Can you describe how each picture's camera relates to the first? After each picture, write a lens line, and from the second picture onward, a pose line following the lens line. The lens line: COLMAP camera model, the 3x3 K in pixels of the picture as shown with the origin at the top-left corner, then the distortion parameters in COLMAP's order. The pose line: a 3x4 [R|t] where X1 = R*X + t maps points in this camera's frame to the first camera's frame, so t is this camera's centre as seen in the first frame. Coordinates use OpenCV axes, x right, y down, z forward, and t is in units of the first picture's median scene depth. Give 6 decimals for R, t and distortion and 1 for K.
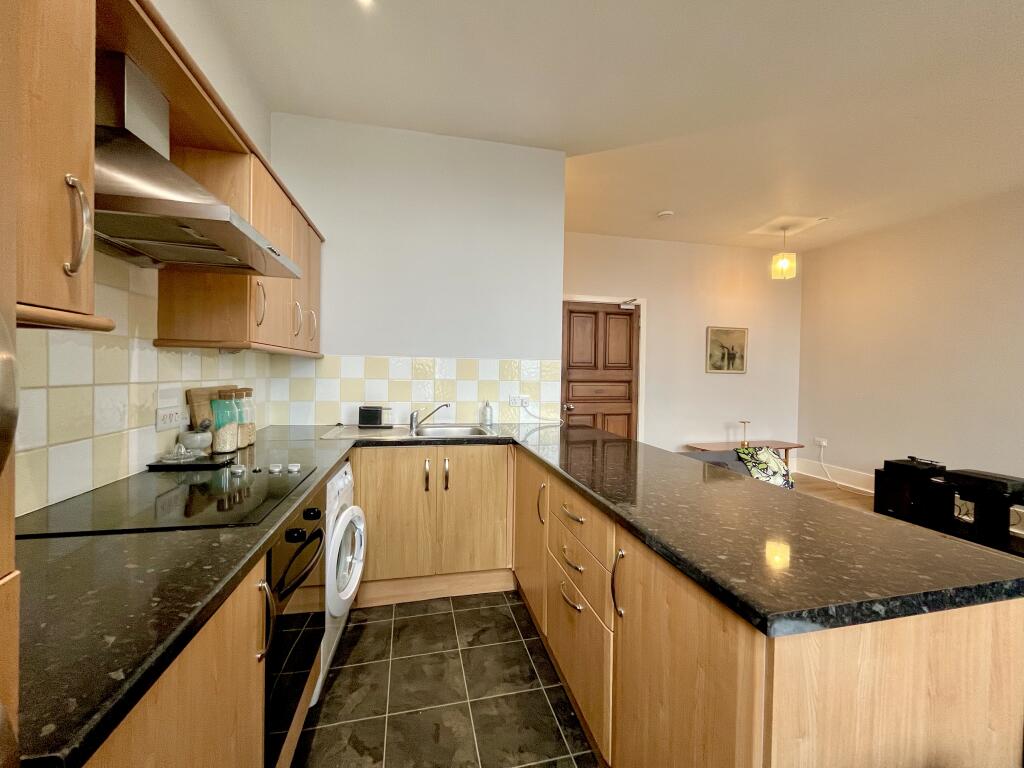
lens RADIAL K [[413.4, 0, 512.0], [0, 413.4, 384.0], [0, 0, 1]] dist [-0.000685, 0.000112]
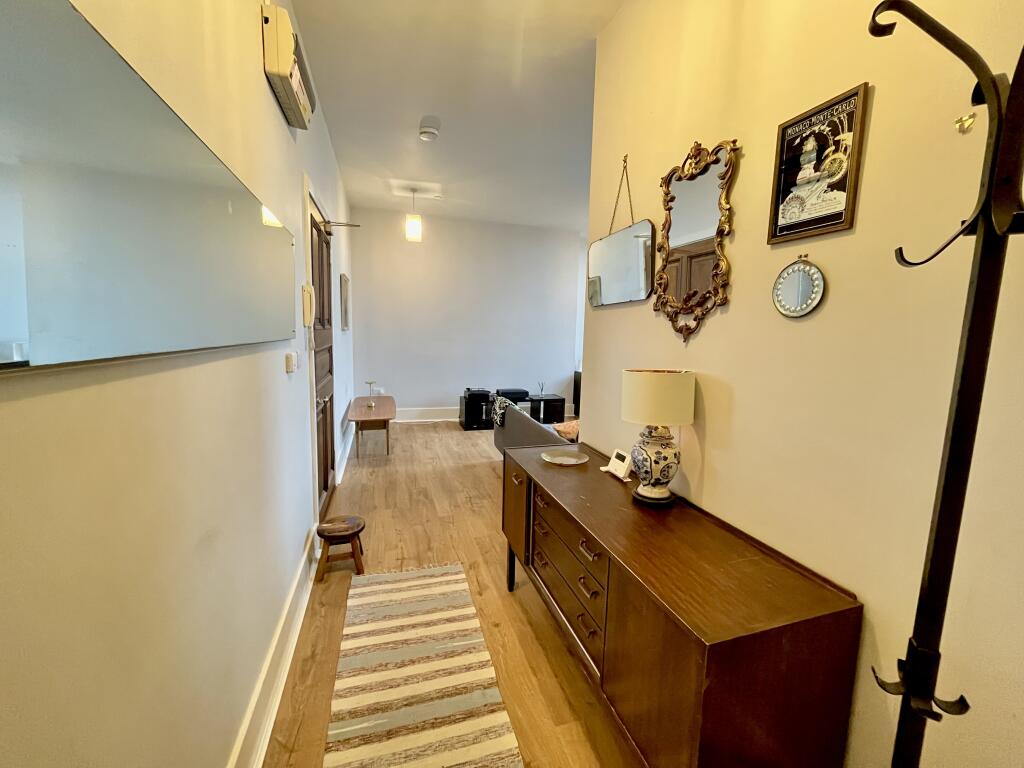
lens RADIAL K [[413.4, 0, 512.0], [0, 413.4, 384.0], [0, 0, 1]] dist [-0.000685, 0.000112]
pose [[-0.059661, -0.144677, 0.987679, -0.404552], [0.003099, 0.989409, 0.145118, -0.043553], [-0.998214, 0.011719, -0.058581, 0.749820]]
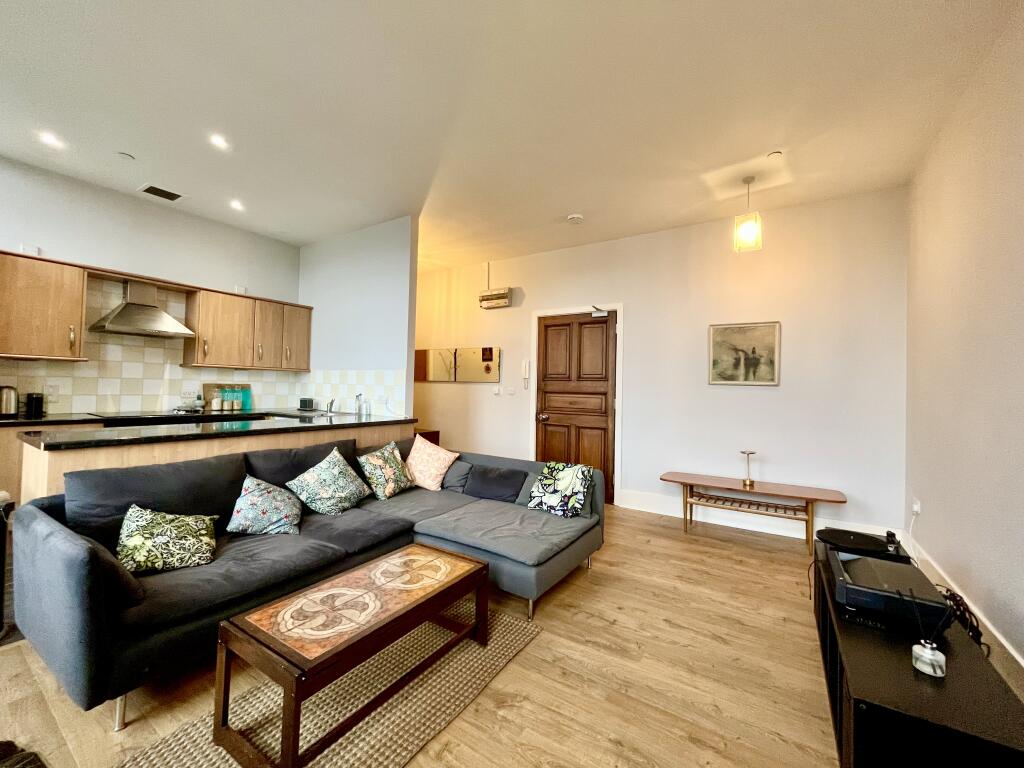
lens RADIAL K [[413.4, 0, 512.0], [0, 413.4, 384.0], [0, 0, 1]] dist [-0.000685, 0.000112]
pose [[0.691822, -0.003308, -0.722061, 0.818219], [-0.036089, 0.998581, -0.039153, 0.016381], [0.721166, 0.053145, 0.690721, 0.209288]]
